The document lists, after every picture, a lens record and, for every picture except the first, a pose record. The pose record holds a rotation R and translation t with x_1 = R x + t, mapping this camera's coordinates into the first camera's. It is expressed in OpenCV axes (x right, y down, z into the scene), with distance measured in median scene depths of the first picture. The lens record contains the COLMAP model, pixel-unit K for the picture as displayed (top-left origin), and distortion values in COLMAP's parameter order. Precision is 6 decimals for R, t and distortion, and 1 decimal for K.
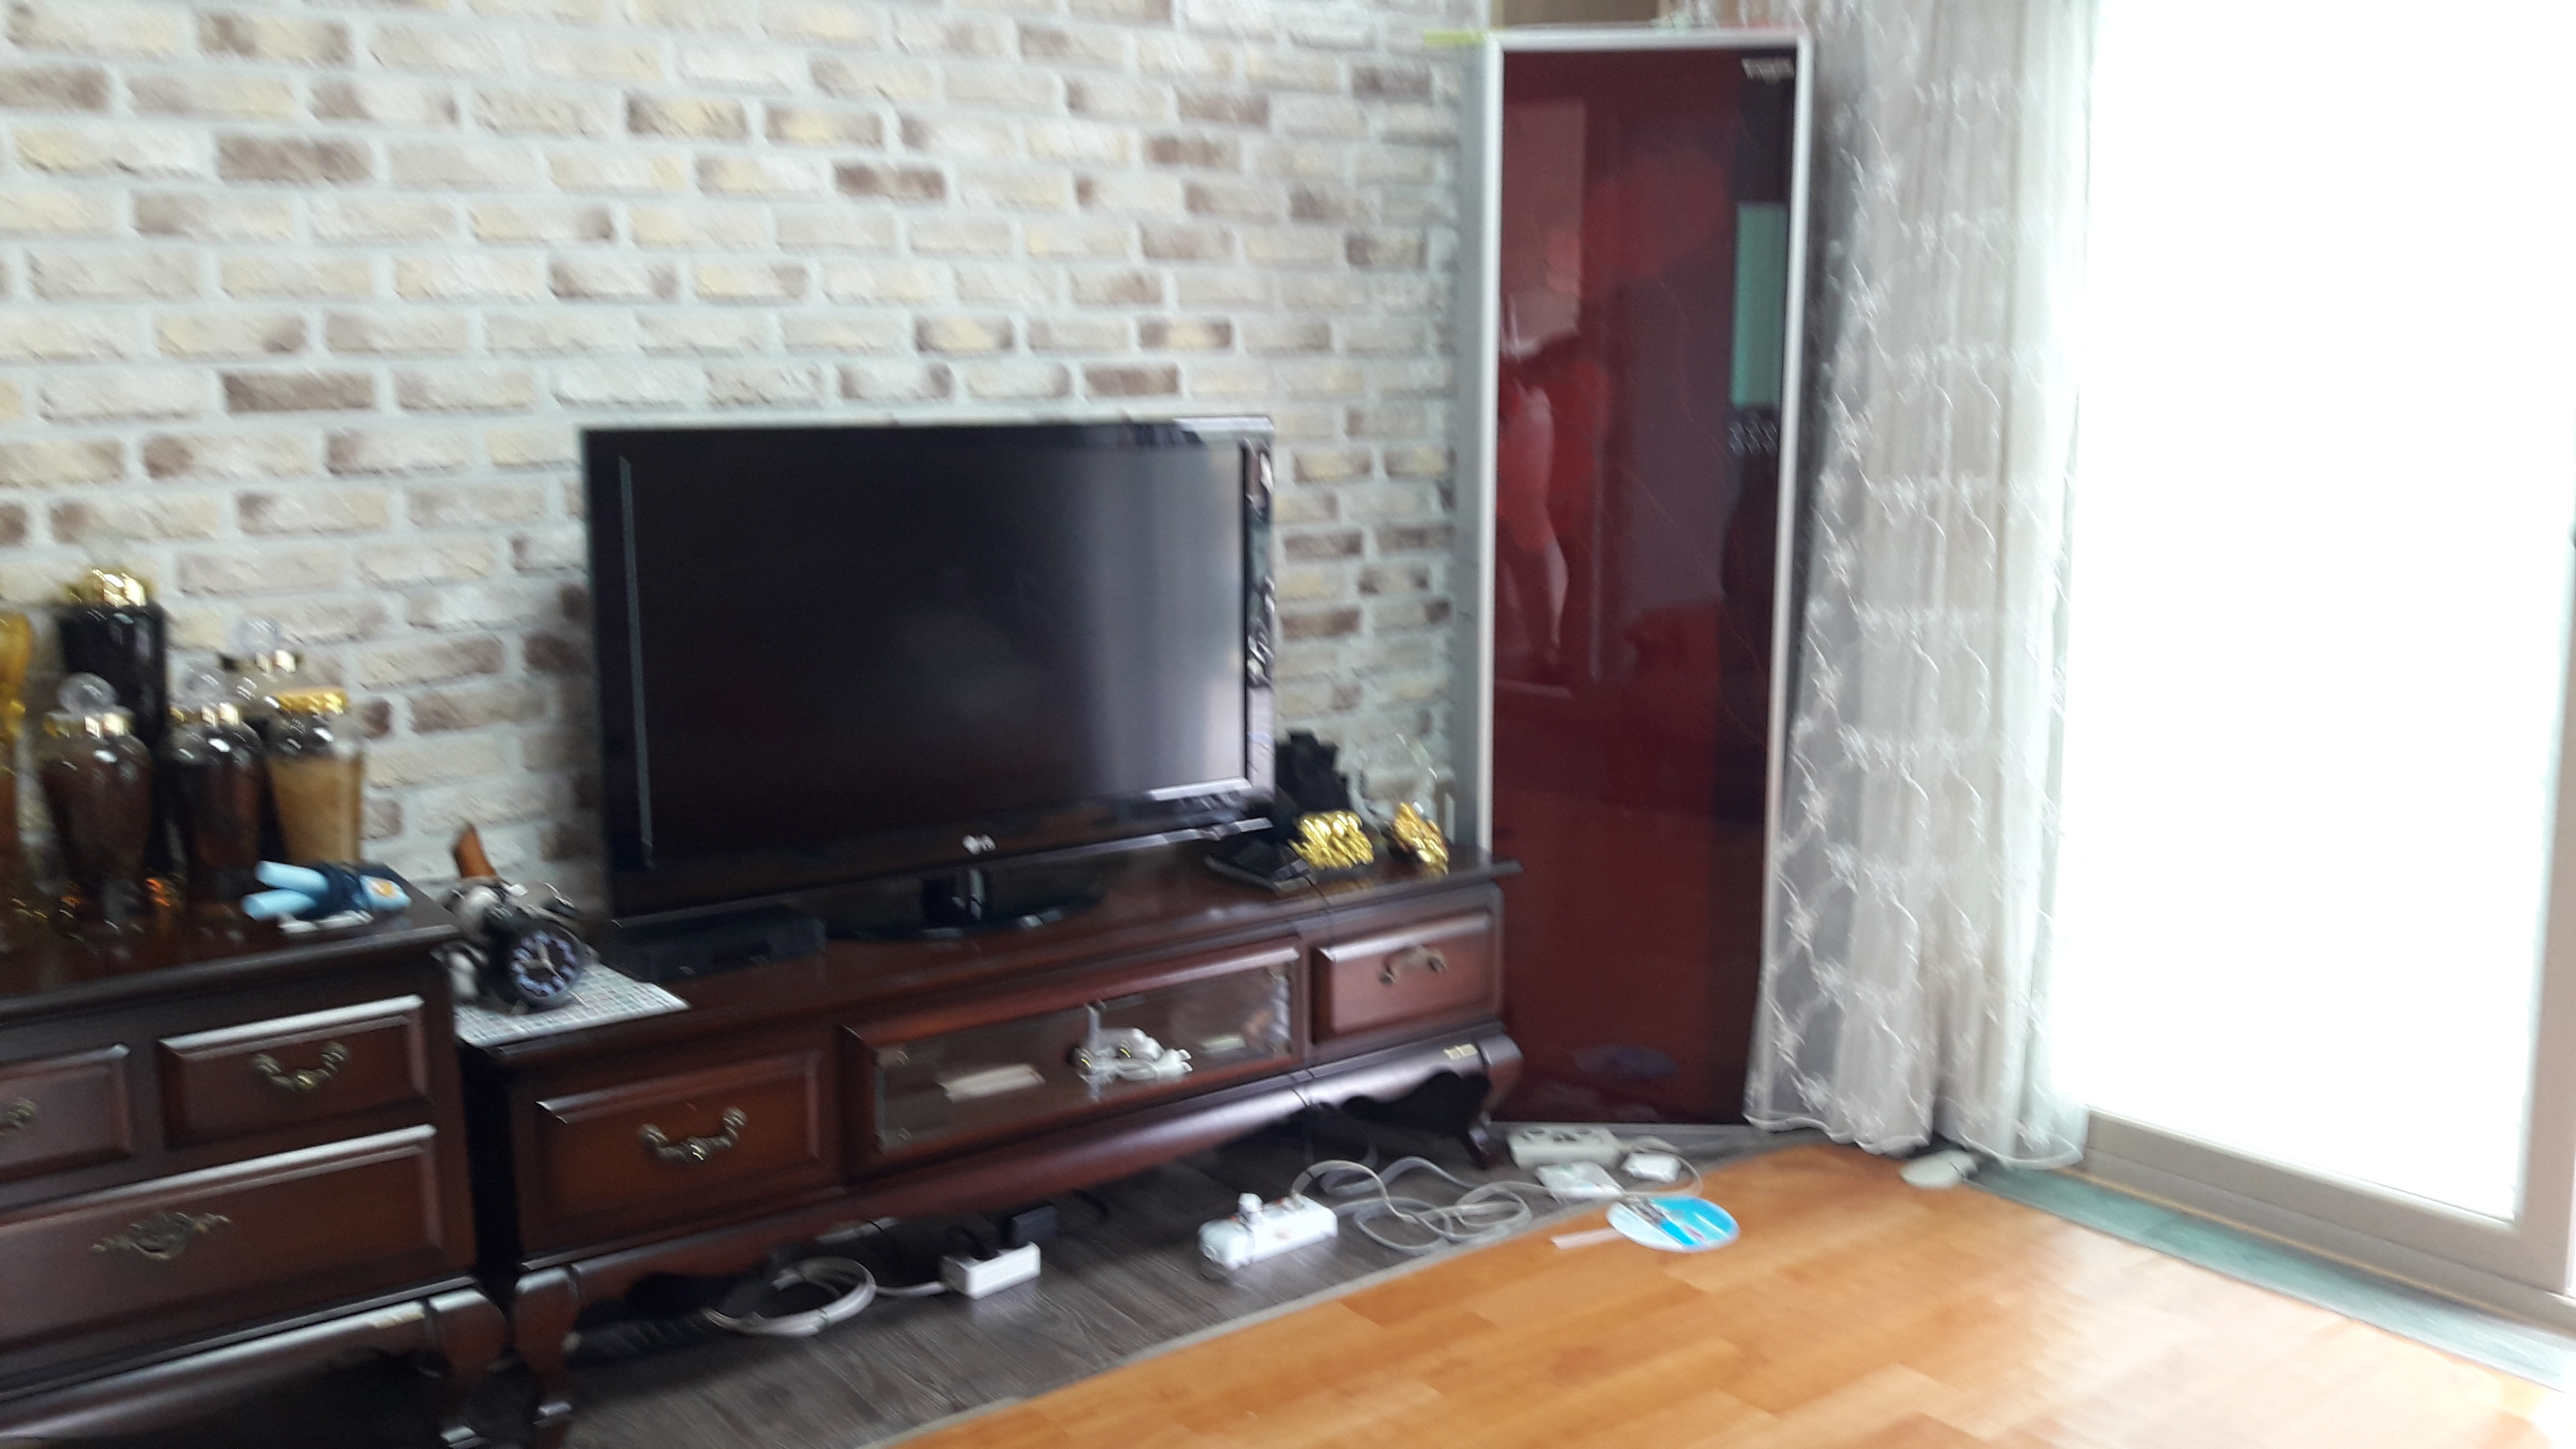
lens RADIAL K [[2002.4, 0, 1294.7], [0, 2002.4, 716.6], [0, 0, 1]] dist [0.110686, -0.296667]
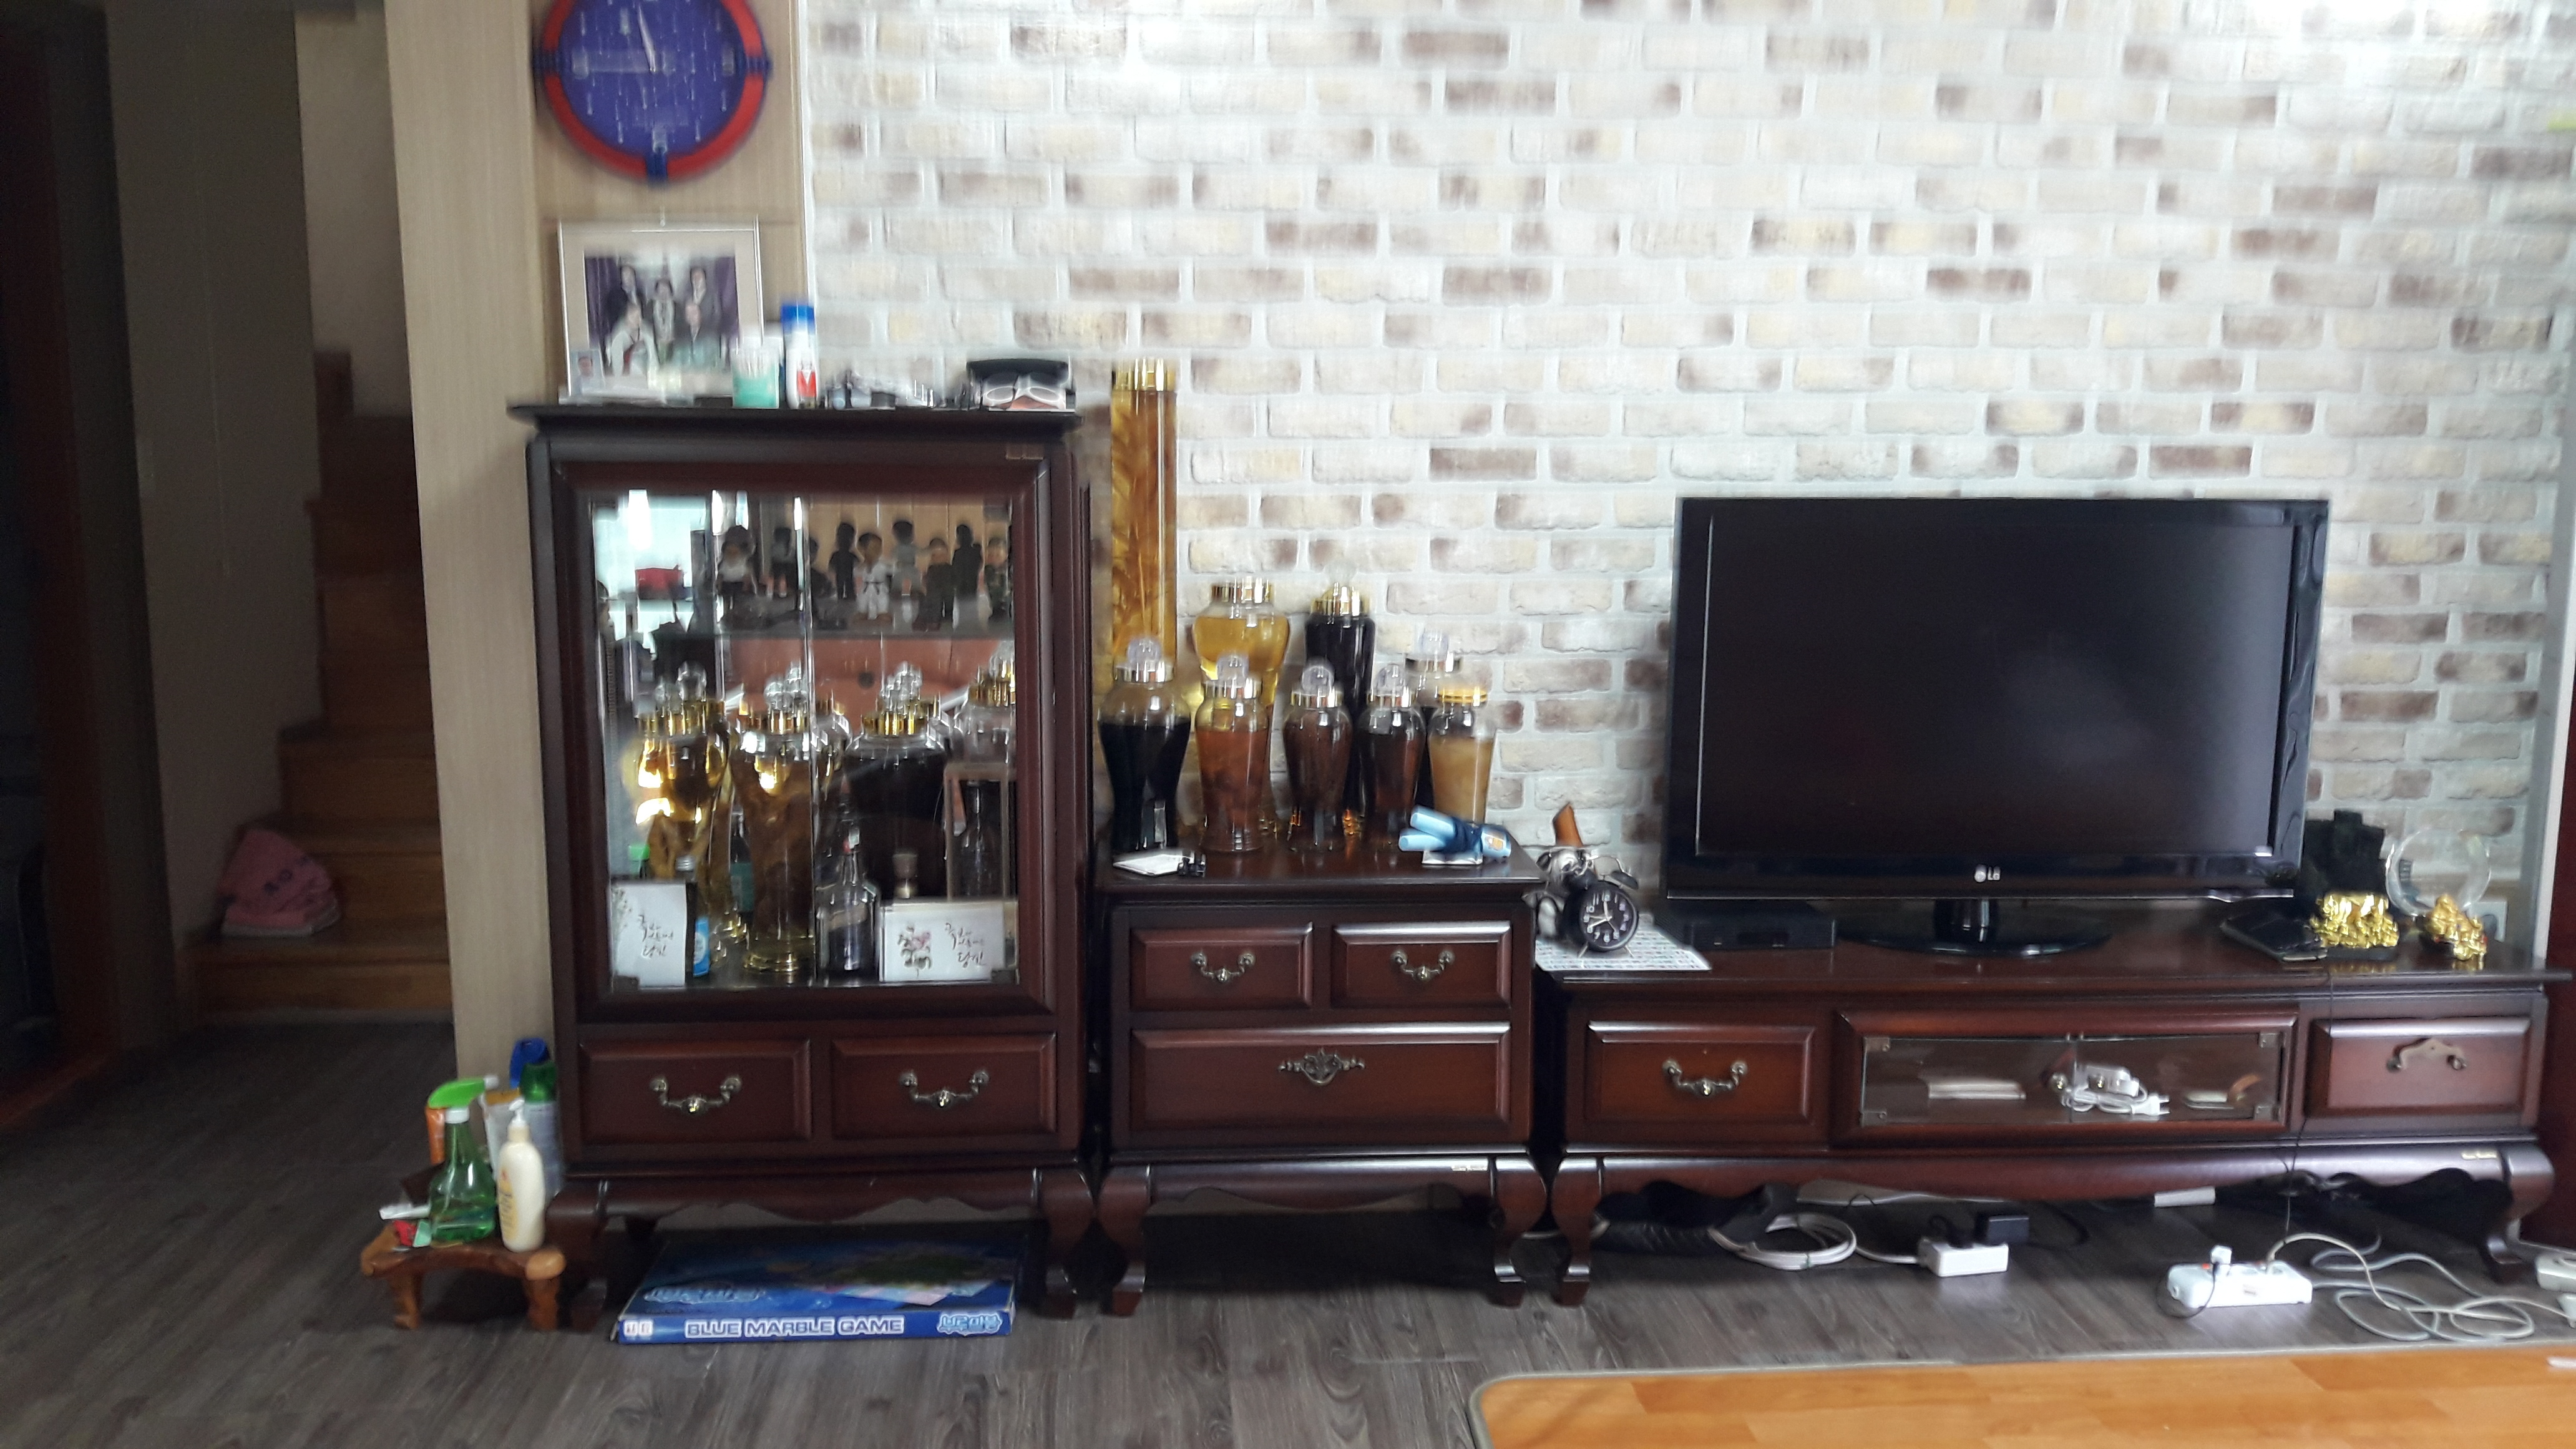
lens RADIAL K [[2002.4, 0, 1294.7], [0, 2002.4, 716.6], [0, 0, 1]] dist [0.110686, -0.296667]
pose [[0.837792, 0.091045, -0.538345, 0.115197], [-0.099530, 0.994945, 0.013374, -0.000488], [0.536841, 0.042376, 0.842619, -0.149485]]
